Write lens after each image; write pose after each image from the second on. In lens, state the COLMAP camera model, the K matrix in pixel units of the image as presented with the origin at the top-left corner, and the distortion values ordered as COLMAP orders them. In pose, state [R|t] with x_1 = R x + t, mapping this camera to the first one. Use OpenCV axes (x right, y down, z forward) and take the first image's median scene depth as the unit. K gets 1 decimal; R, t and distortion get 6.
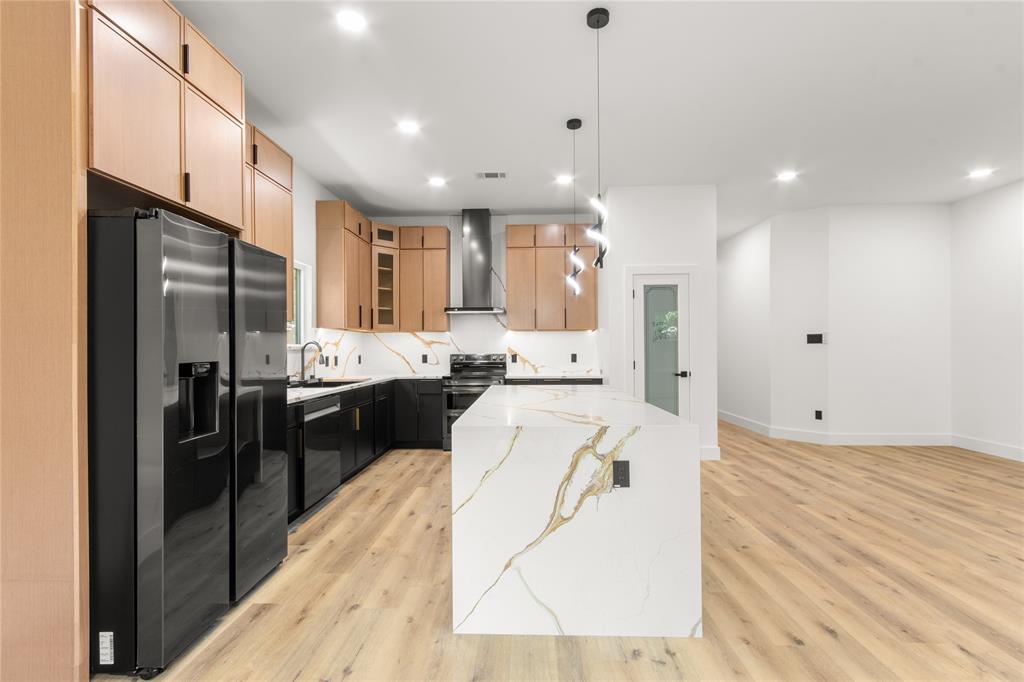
lens RADIAL K [[453.4, 0, 513.1], [0, 453.4, 345.1], [0, 0, 1]] dist [0.005479, -0.000159]
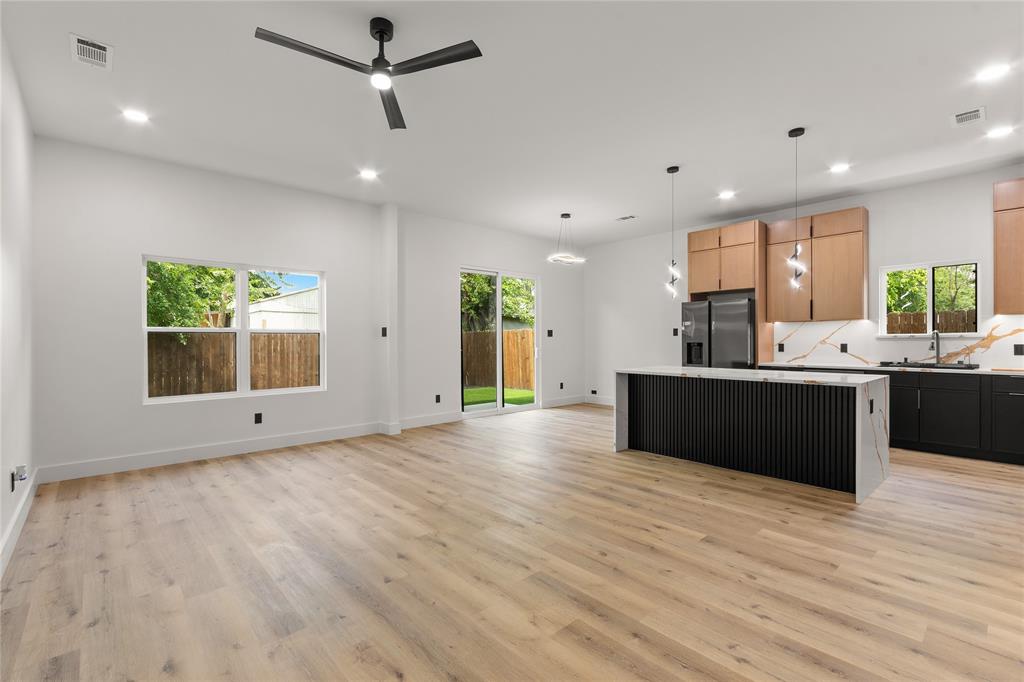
lens RADIAL K [[453.4, 0, 507.2], [0, 453.4, 346.9], [0, 0, 1]] dist [0.005479, -0.000159]
pose [[-0.727017, 0.019161, -0.686352, 1.053715], [0.013956, 0.999816, 0.013129, 0.002877], [0.686478, -0.000033, -0.727151, 0.993165]]
